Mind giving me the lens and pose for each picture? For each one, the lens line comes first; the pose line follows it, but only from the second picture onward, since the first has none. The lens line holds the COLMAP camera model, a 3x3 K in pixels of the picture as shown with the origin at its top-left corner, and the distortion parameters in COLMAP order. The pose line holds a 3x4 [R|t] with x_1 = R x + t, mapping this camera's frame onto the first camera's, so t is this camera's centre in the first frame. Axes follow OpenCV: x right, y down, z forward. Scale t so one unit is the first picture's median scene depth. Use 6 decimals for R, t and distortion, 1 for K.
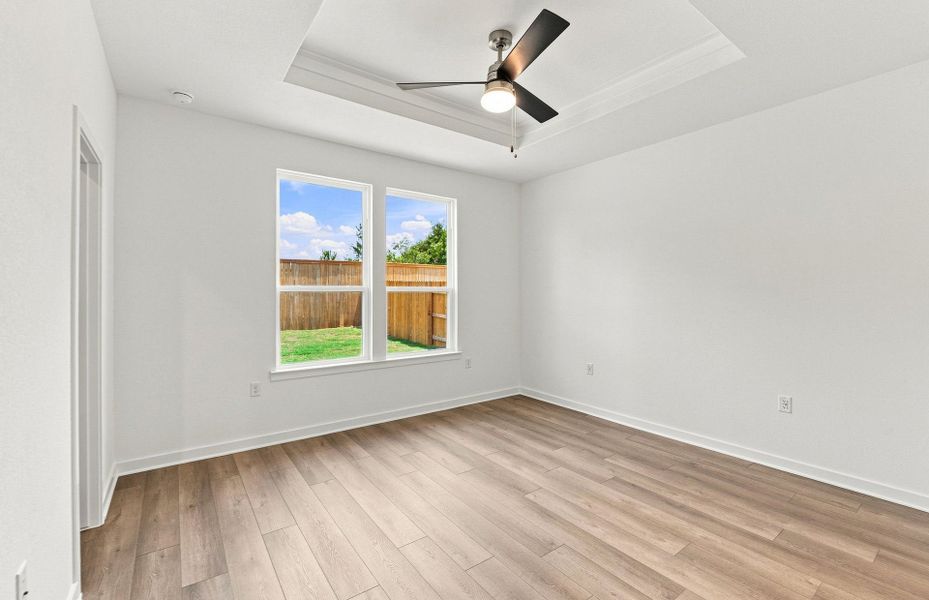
lens RADIAL K [[397.3, 0, 470.9], [0, 397.3, 292.4], [0, 0, 1]] dist [-0.002129, -0.000492]
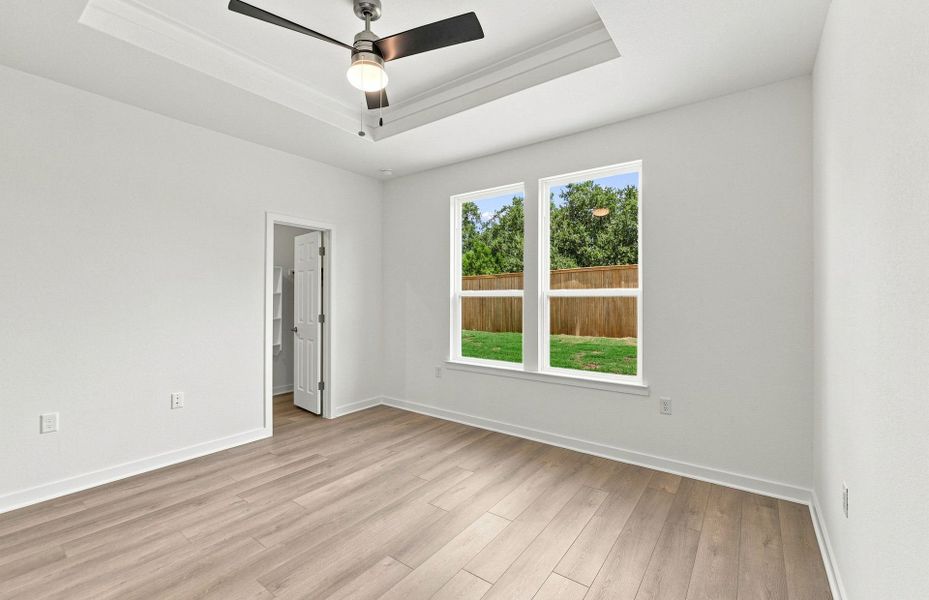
lens RADIAL K [[397.3, 0, 470.9], [0, 397.3, 292.4], [0, 0, 1]] dist [-0.002129, -0.000492]
pose [[0.294341, -0.010571, -0.955642, 0.677668], [0.000037, 0.999939, -0.011049, 0.000047], [0.955701, 0.003217, 0.294323, 0.668035]]
